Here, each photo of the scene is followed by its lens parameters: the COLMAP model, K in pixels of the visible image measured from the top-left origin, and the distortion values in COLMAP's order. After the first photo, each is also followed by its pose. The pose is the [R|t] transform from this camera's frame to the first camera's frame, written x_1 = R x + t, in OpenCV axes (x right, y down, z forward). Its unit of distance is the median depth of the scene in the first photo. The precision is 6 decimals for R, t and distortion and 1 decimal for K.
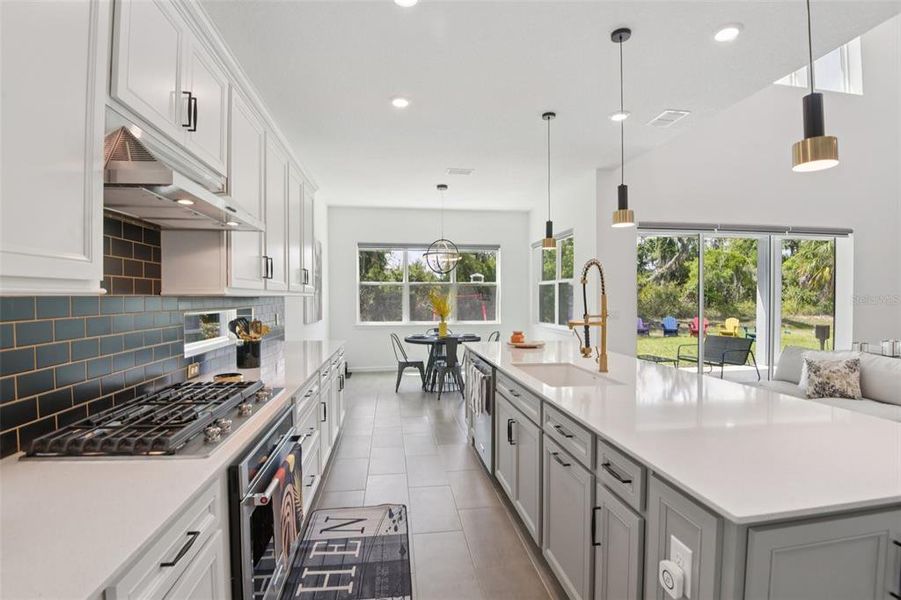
lens RADIAL K [[473.3, 0, 450.5], [0, 473.3, 300.0], [0, 0, 1]] dist [0.000501, -0.000382]
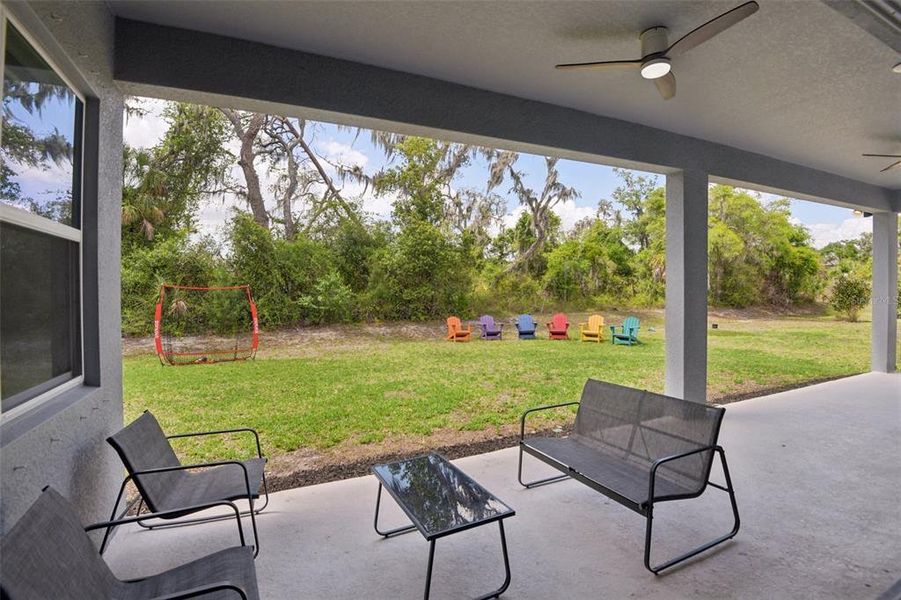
lens RADIAL K [[414.4, 0, 457.2], [0, 414.4, 294.4], [0, 0, 1]] dist [0.003362, -0.013452]
pose [[0.968318, -0.002896, 0.249703, 0.132109], [0.002277, 0.999994, 0.002768, -0.000047], [-0.249710, -0.002112, 0.968318, 0.261764]]
